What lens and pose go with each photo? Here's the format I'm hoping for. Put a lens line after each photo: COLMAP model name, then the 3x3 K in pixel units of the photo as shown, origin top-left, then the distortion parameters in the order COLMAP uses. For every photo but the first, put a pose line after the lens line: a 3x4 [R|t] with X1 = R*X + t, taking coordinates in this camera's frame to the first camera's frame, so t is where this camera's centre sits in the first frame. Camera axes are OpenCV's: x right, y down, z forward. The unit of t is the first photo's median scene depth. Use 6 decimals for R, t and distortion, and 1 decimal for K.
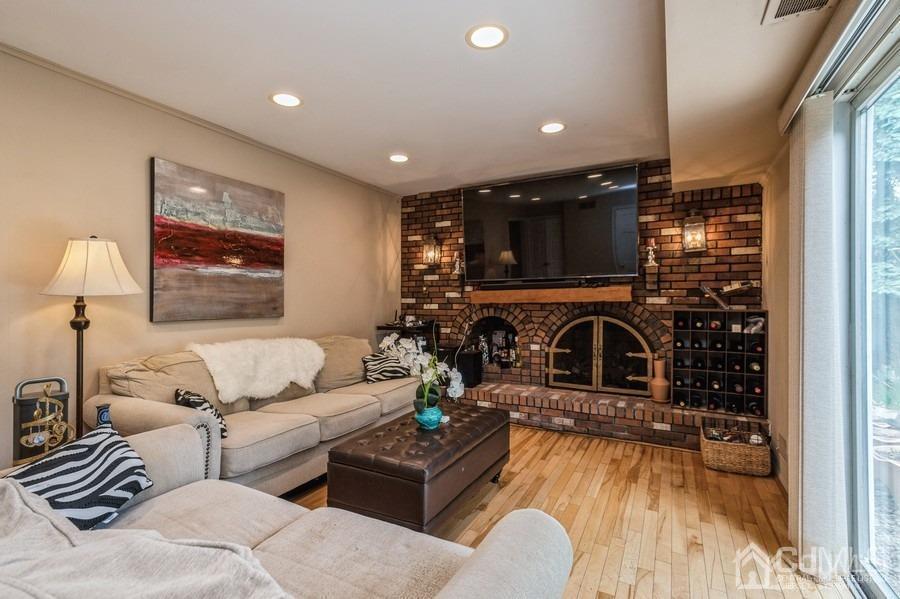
lens RADIAL K [[415.5, 0, 447.2], [0, 415.5, 301.2], [0, 0, 1]] dist [0.018501, -0.005796]
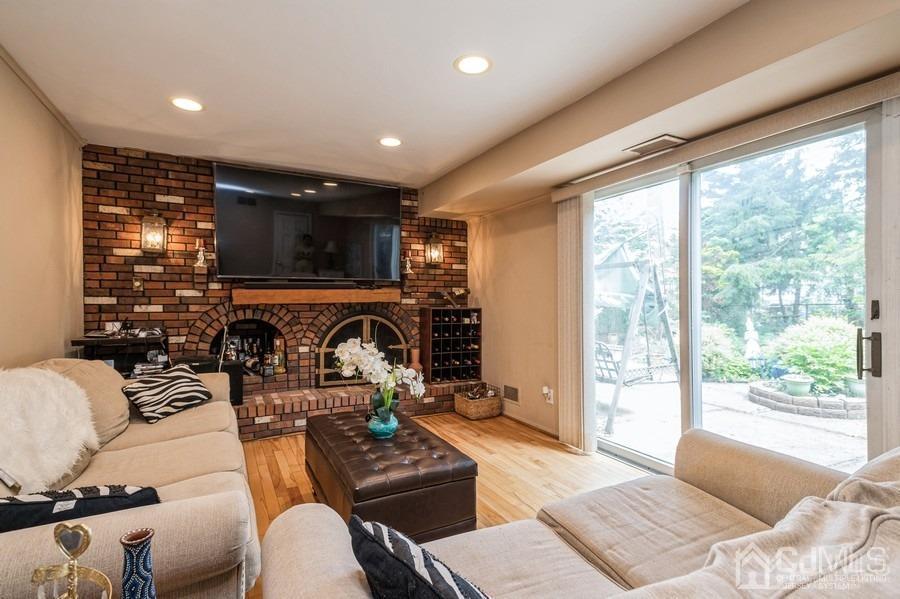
lens RADIAL K [[415.5, 0, 425.4], [0, 415.5, 302.7], [0, 0, 1]] dist [0.018501, -0.005796]
pose [[0.585918, 0.000052, 0.810370, -0.475312], [-0.000891, 0.999999, 0.000581, 0.002009], [-0.810370, -0.001063, 0.585918, 0.241109]]
